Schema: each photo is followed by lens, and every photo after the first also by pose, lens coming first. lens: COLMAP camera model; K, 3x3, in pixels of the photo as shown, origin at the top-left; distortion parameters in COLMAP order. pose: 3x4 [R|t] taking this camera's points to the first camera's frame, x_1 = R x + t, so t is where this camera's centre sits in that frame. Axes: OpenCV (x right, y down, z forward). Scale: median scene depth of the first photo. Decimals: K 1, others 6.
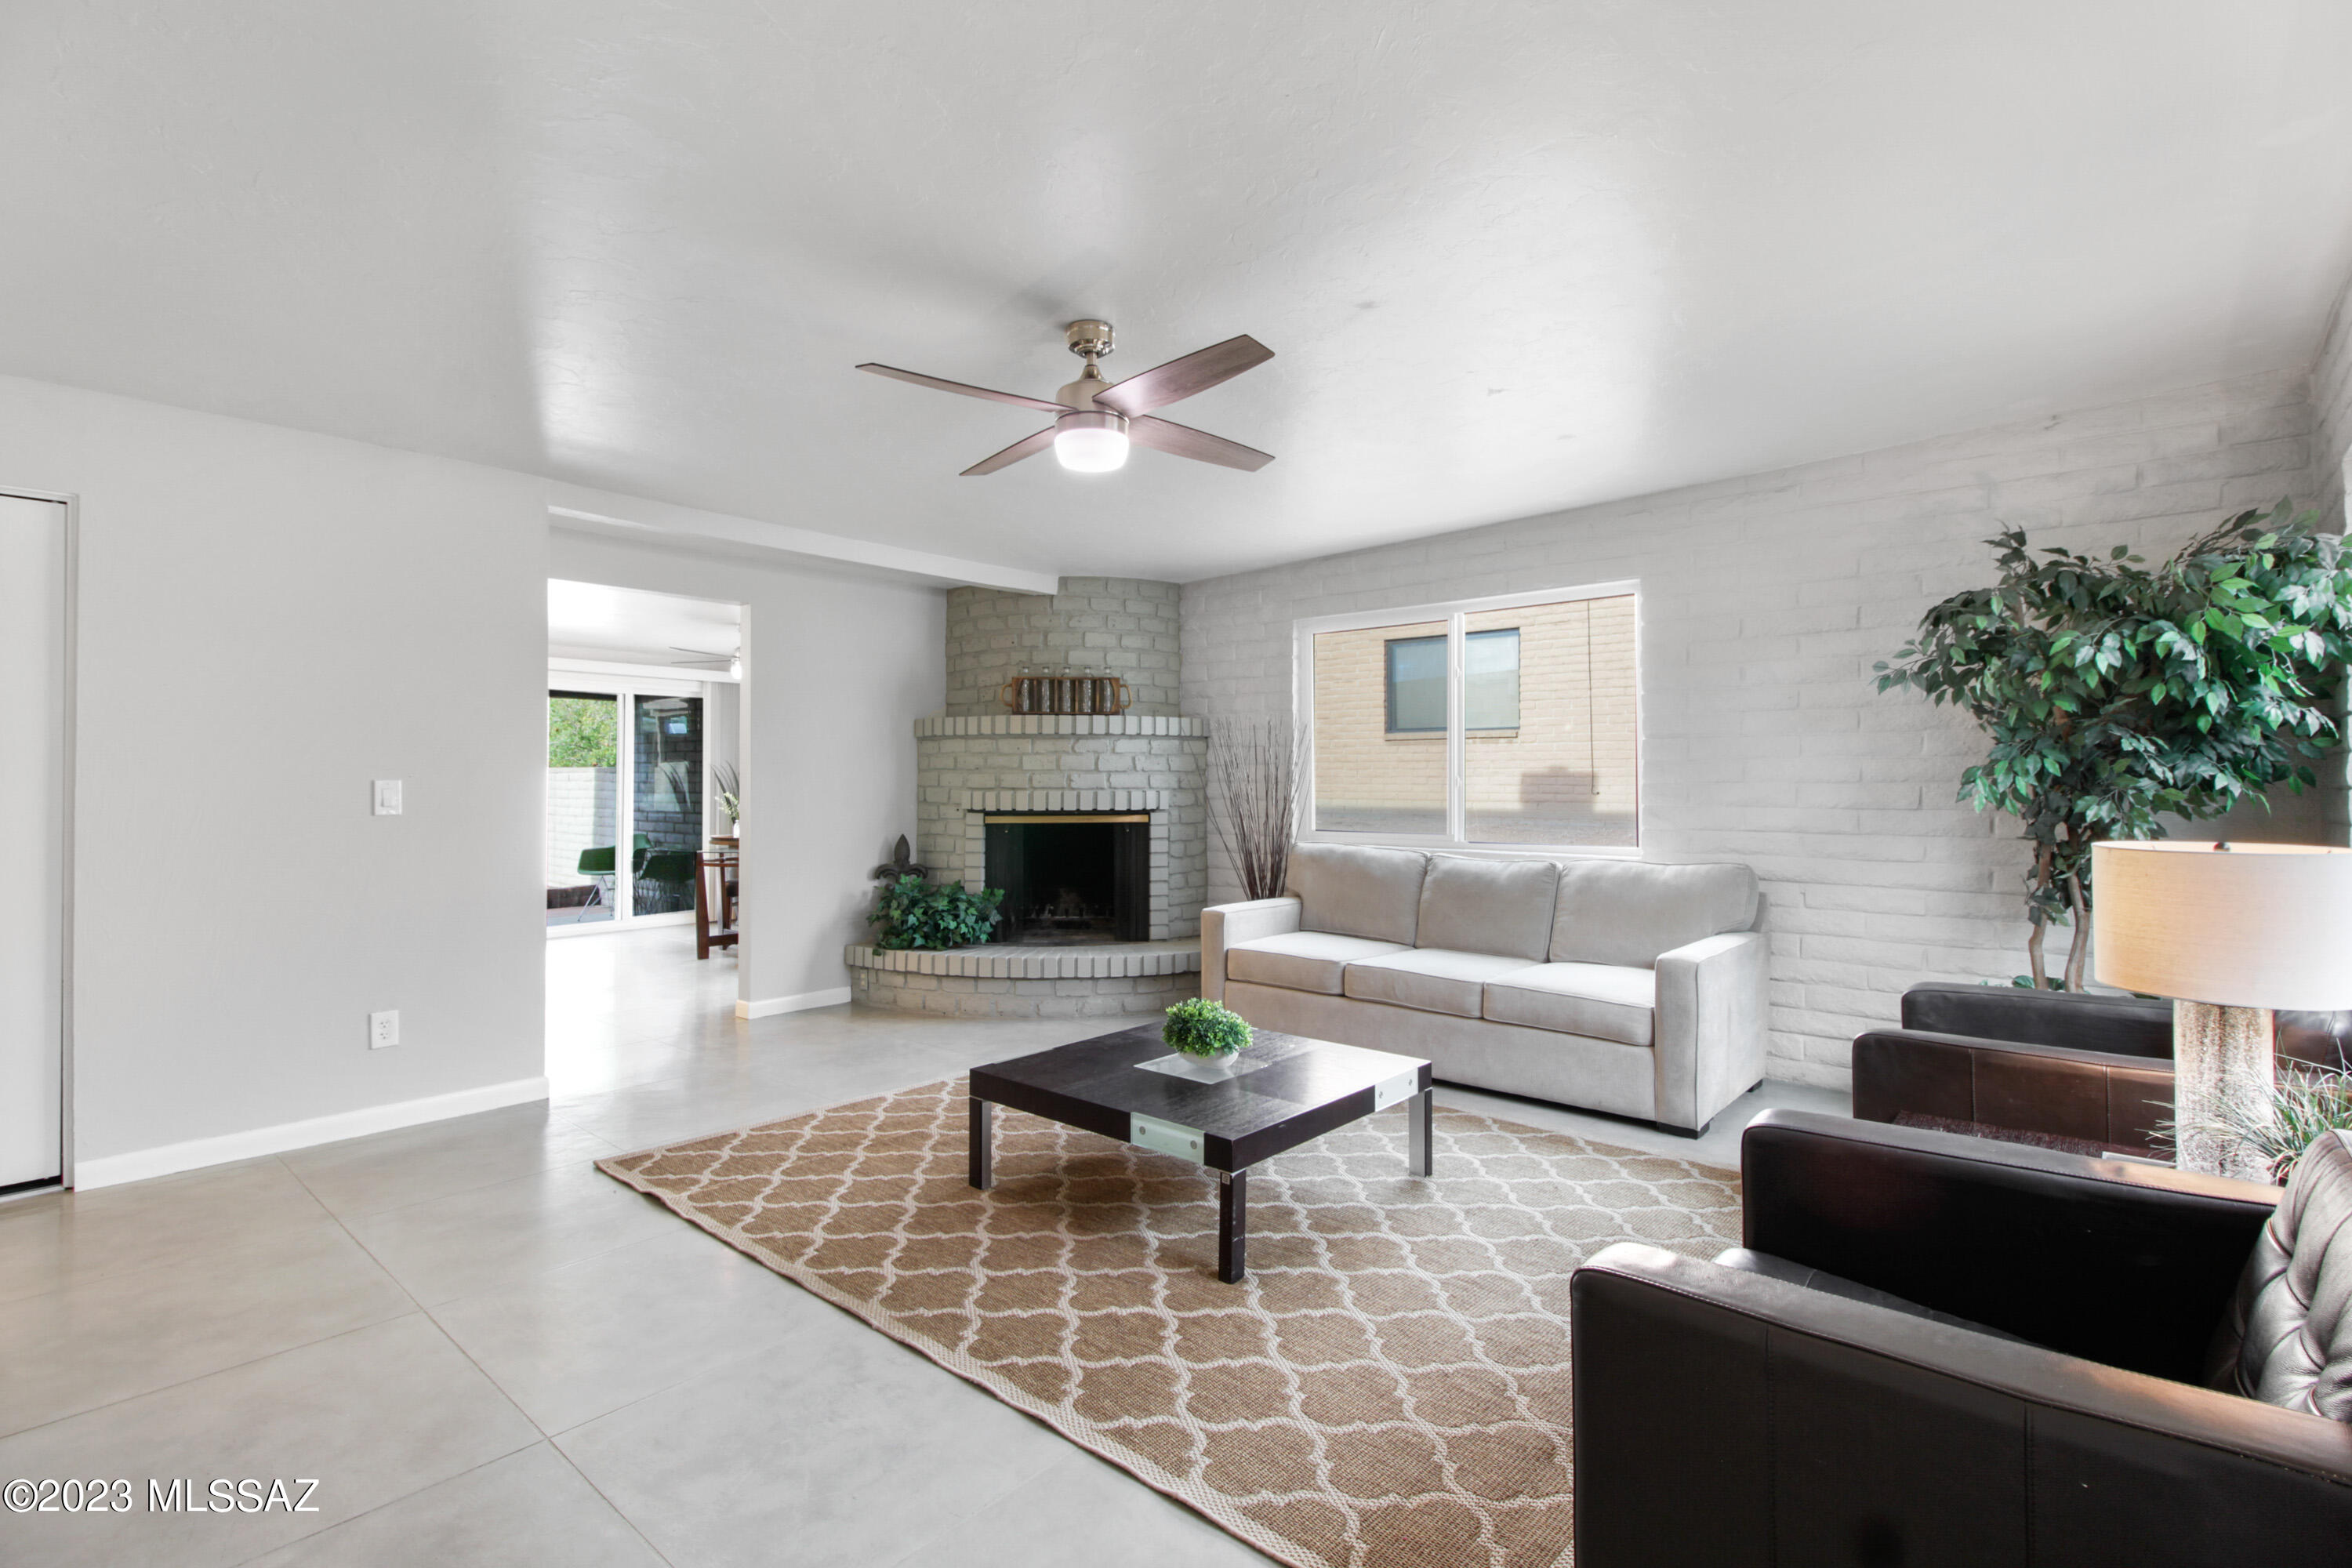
lens RADIAL K [[1111.3, 0, 1176.0], [0, 1111.3, 767.0], [0, 0, 1]] dist [0.004999, 0.000143]
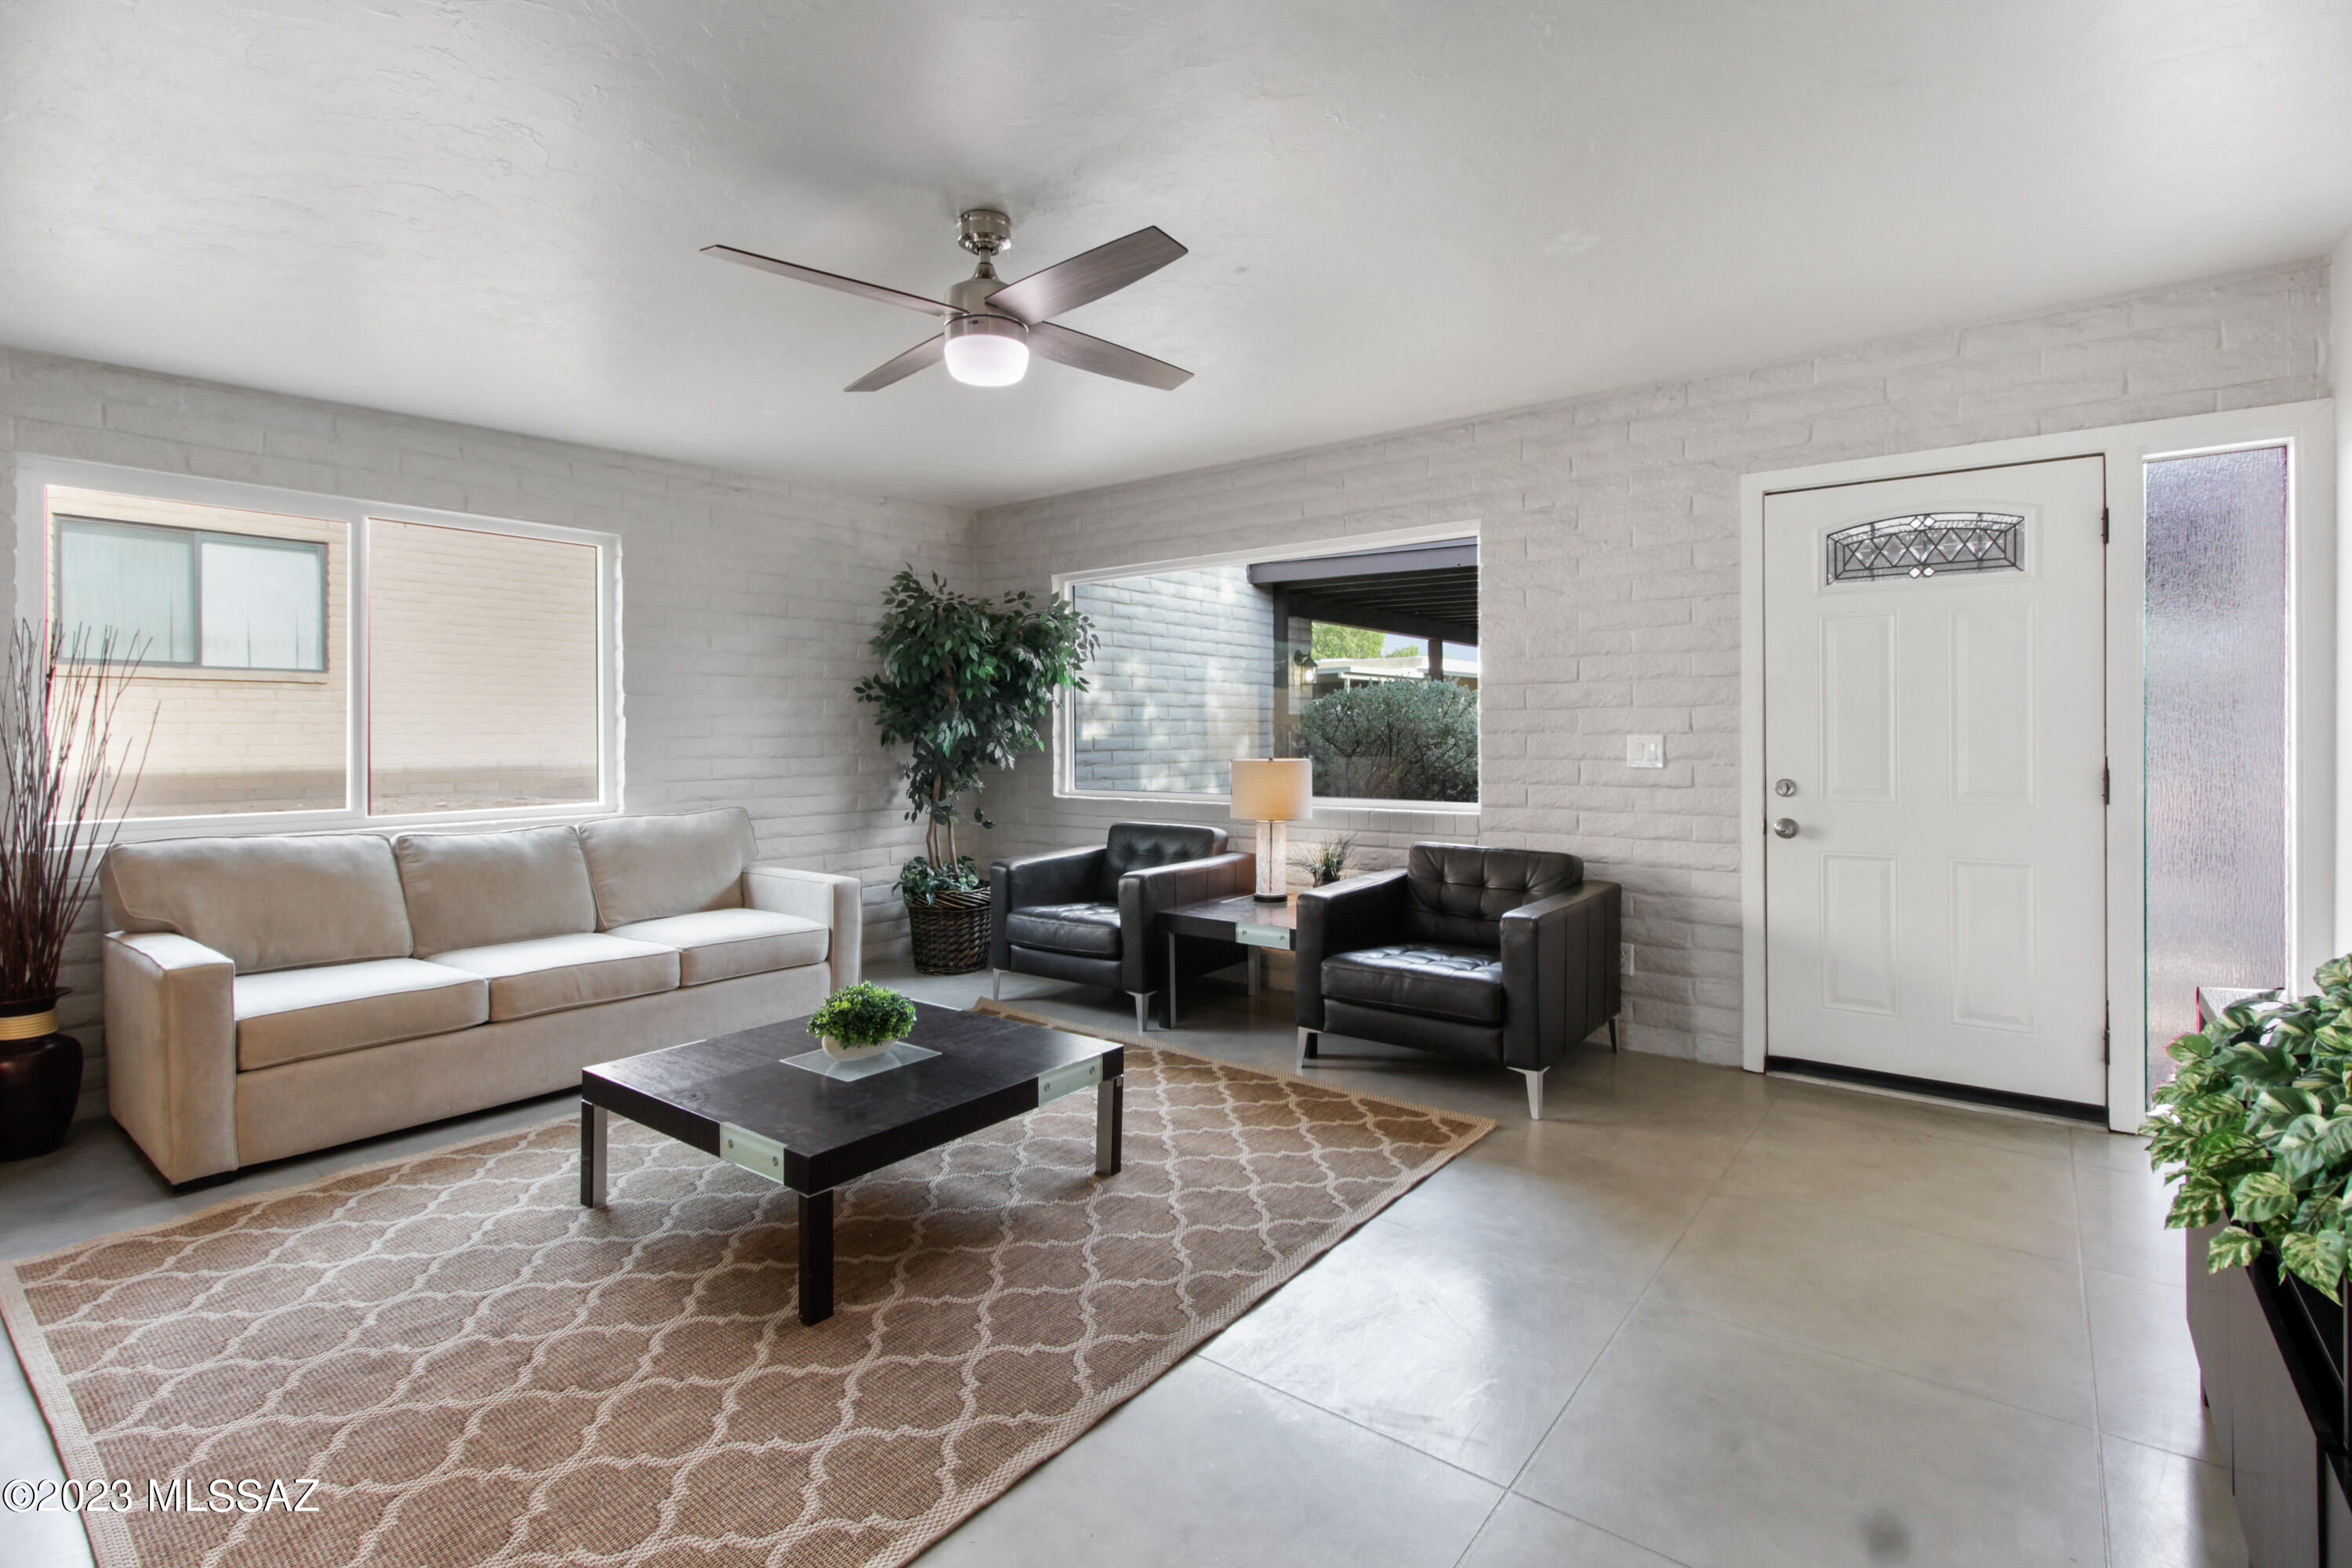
lens RADIAL K [[1094.0, 0, 1175.3], [0, 1094.0, 730.8], [0, 0, 1]] dist [0.002626, 0.000124]
pose [[-0.063938, 0.004945, 0.997942, -0.956668], [-0.003447, 0.999981, -0.005176, 0.016800], [-0.997948, -0.003771, -0.063920, 0.903608]]
